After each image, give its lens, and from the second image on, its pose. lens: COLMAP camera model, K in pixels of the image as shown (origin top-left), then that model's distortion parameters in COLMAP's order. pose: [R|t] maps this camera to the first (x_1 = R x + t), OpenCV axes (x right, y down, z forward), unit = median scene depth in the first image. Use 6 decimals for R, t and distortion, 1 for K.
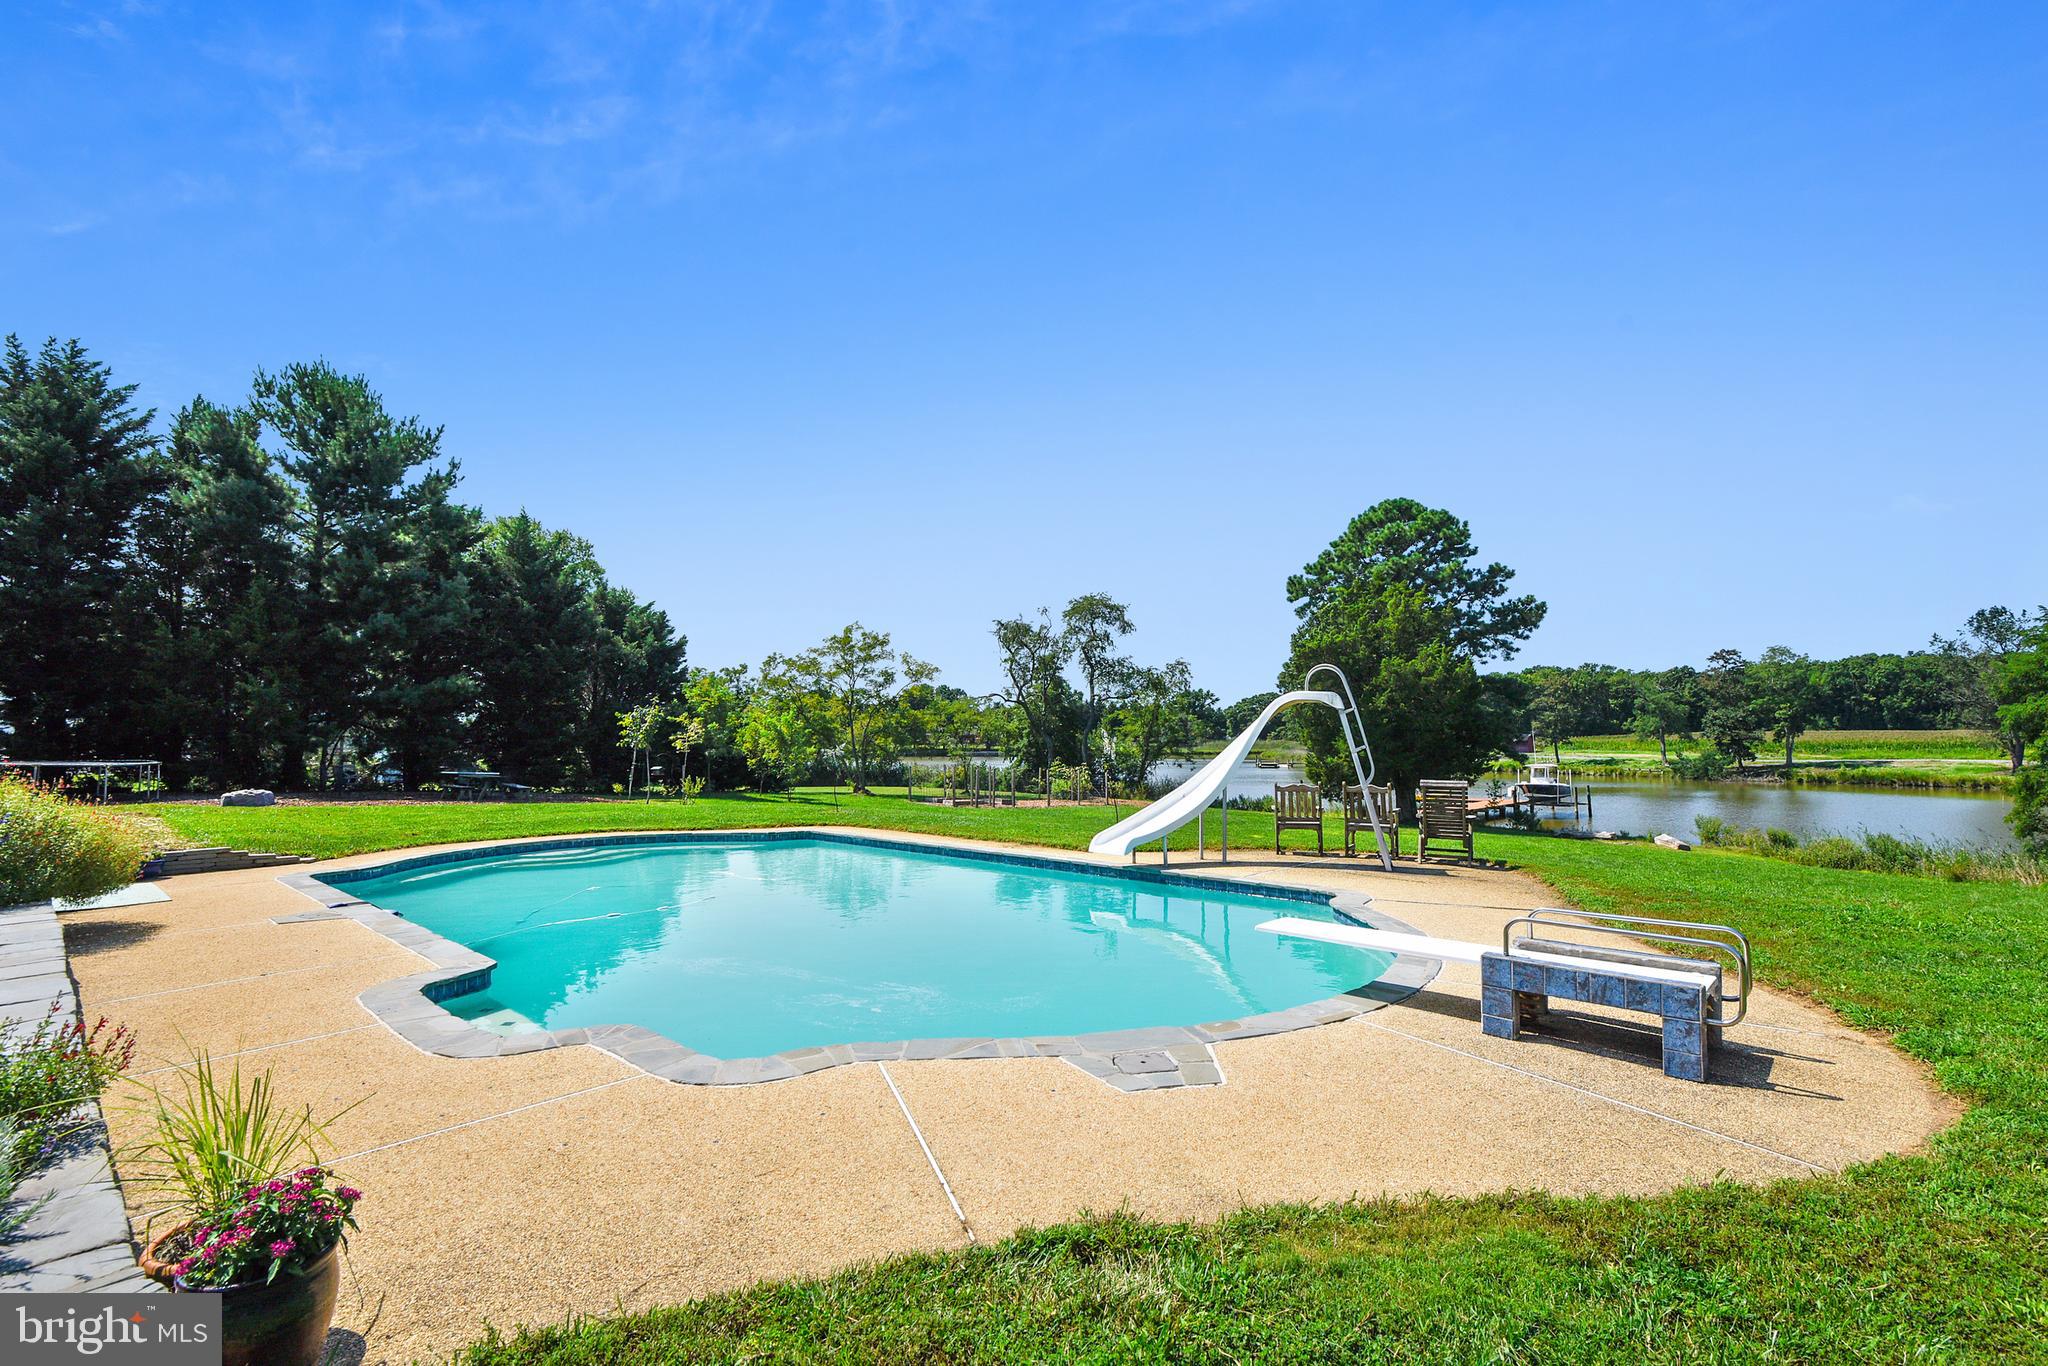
lens RADIAL K [[928.6, 0, 1024.0], [0, 928.6, 683.0], [0, 0, 1]] dist [0.027906, -0.020620]
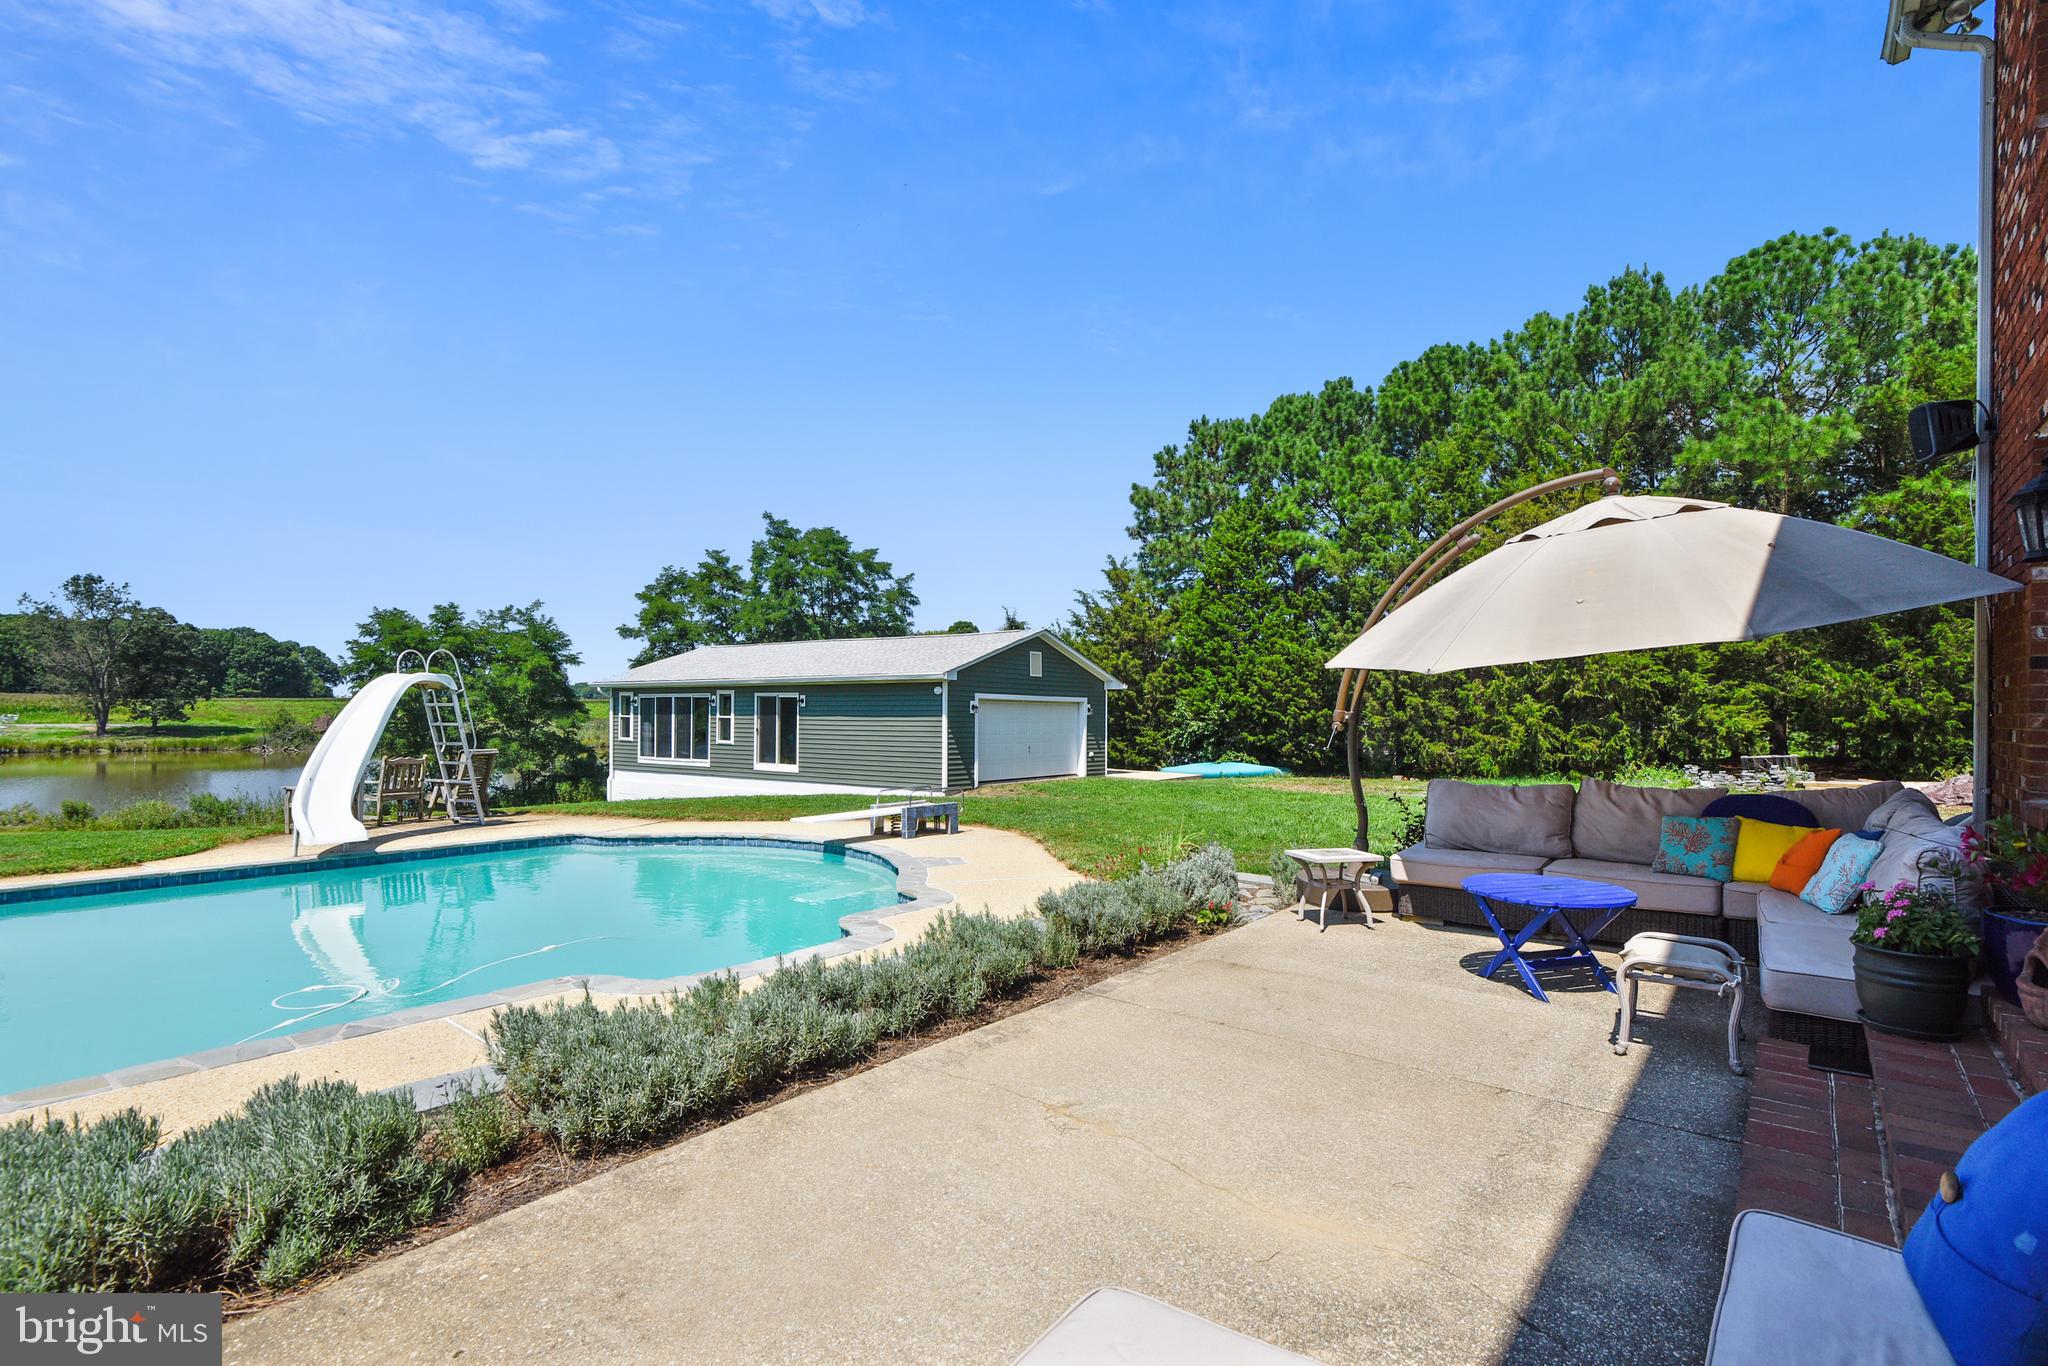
lens RADIAL K [[937.3, 0, 1066.4], [0, 937.3, 713.7], [0, 0, 1]] dist [0.036023, -0.031130]
pose [[-0.085044, -0.005885, 0.996360, -0.234316], [-0.065564, 0.997848, 0.000298, 0.001222], [-0.994218, -0.065300, -0.085247, 0.087897]]
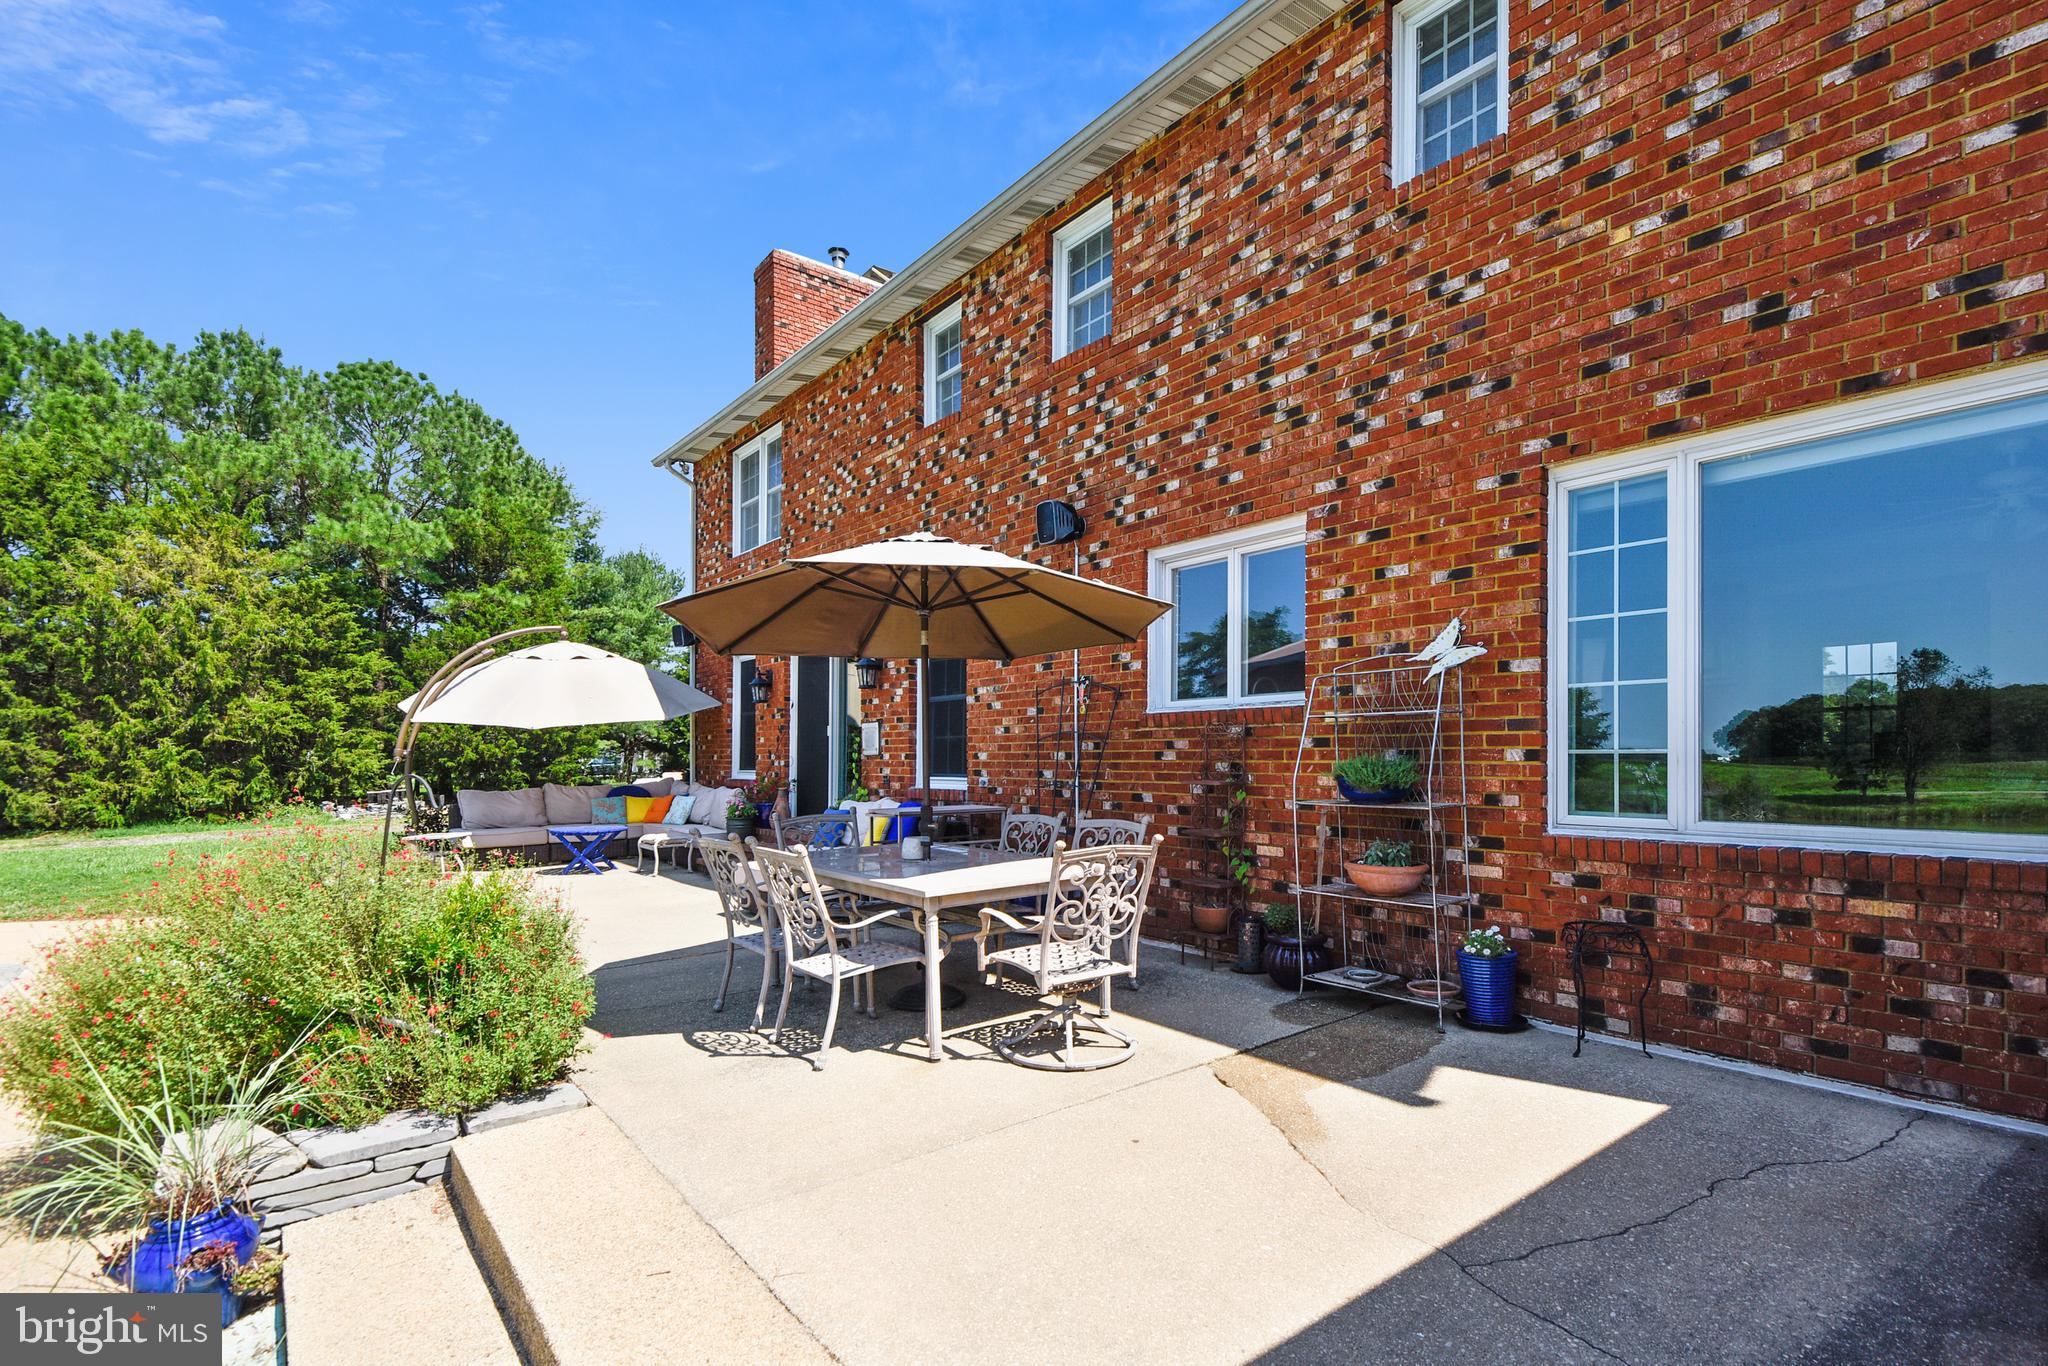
lens RADIAL K [[961.6, 0, 1019.7], [0, 961.6, 743.1], [0, 0, 1]] dist [0.030069, -0.014809]
pose [[-0.986524, 0.005208, 0.163534, -0.279887], [-0.006956, 0.997254, -0.073726, 0.014019], [-0.163469, -0.073870, -0.983779, 0.253892]]
